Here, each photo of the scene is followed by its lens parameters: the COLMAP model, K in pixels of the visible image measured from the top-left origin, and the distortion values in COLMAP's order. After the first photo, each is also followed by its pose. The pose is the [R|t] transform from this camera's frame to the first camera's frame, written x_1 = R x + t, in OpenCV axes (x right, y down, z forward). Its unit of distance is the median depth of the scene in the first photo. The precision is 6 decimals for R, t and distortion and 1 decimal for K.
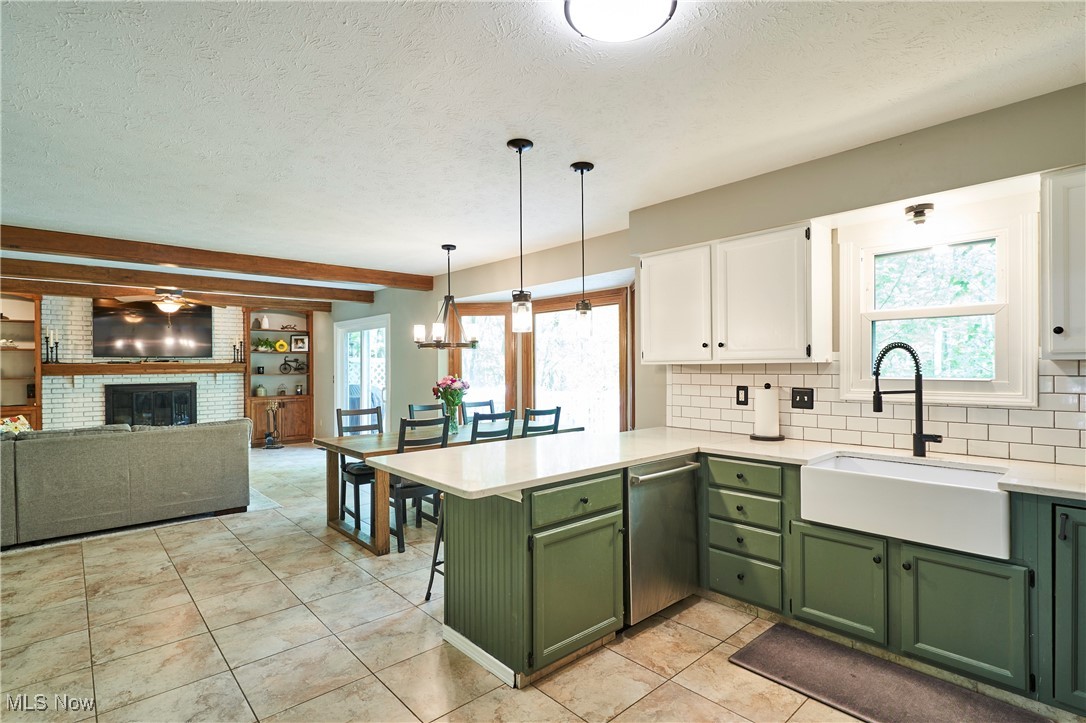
lens RADIAL K [[532.9, 0, 551.0], [0, 532.9, 366.8], [0, 0, 1]] dist [-0.003678, 0.004874]
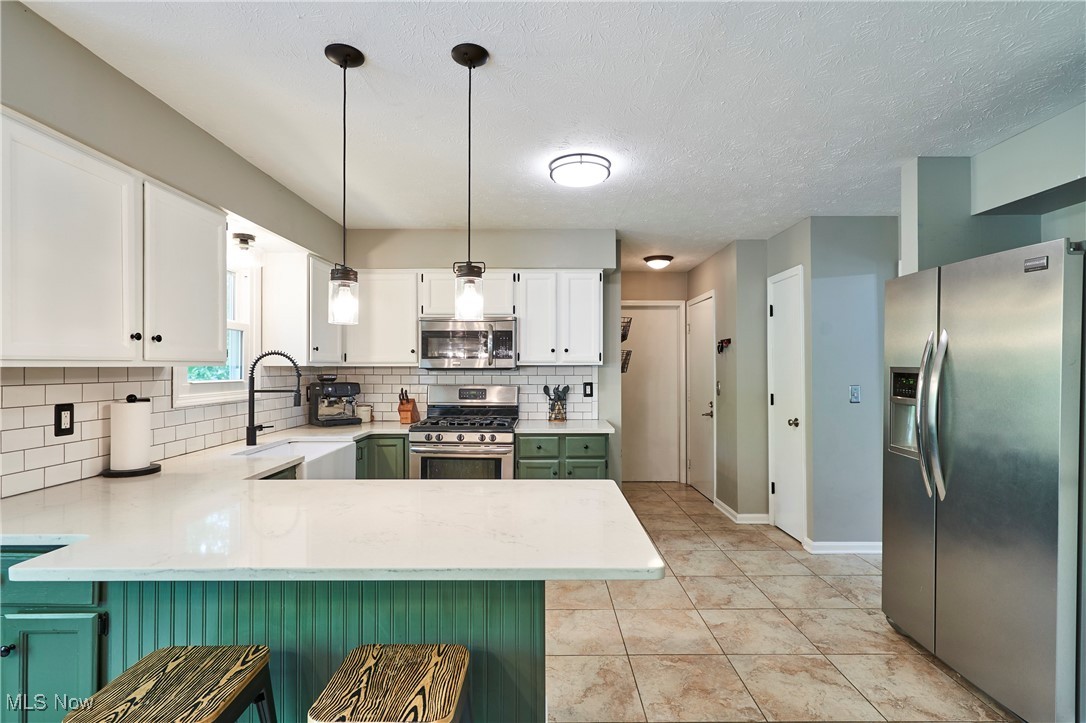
lens RADIAL K [[510.6, 0, 551.6], [0, 510.6, 366.9], [0, 0, 1]] dist [0.004465, 0.000248]
pose [[-0.757524, 0.005939, 0.652781, -0.197038], [0.006091, 0.999979, -0.002029, -0.000571], [-0.652779, 0.002439, -0.757544, 0.486131]]
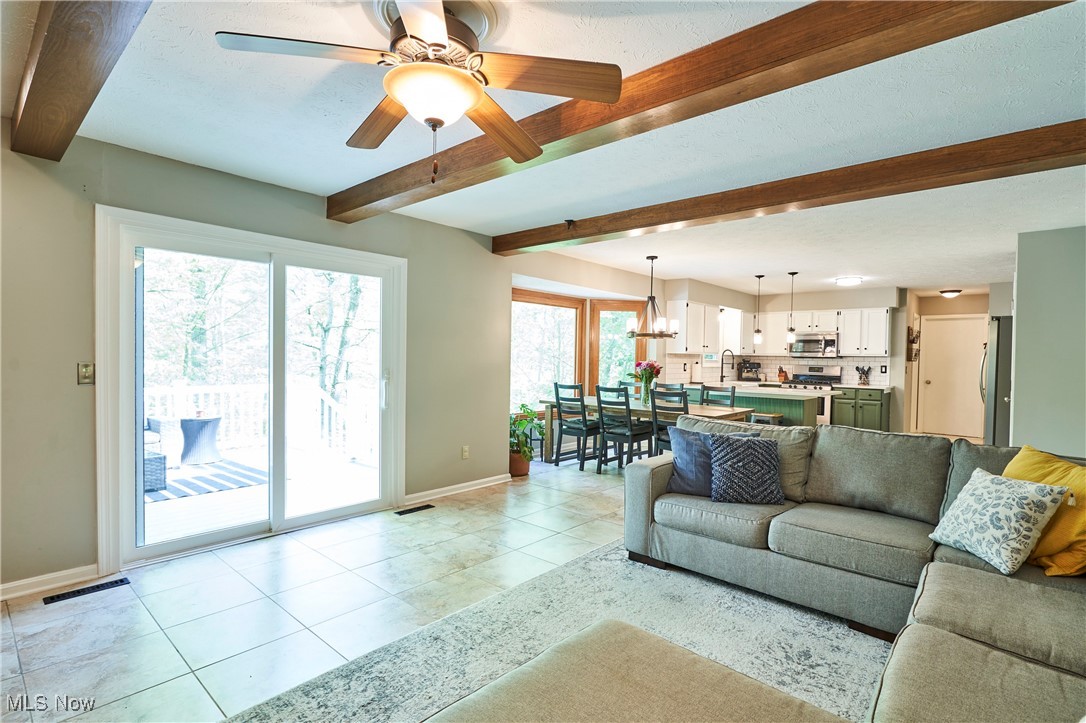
lens RADIAL K [[532.9, 0, 533.2], [0, 532.9, 360.6], [0, 0, 1]] dist [-0.003678, 0.004874]
pose [[-0.100749, -0.003514, 0.994906, -0.863913], [-0.014330, 0.999895, 0.002081, 0.013049], [-0.994809, -0.014047, -0.100789, 0.857189]]
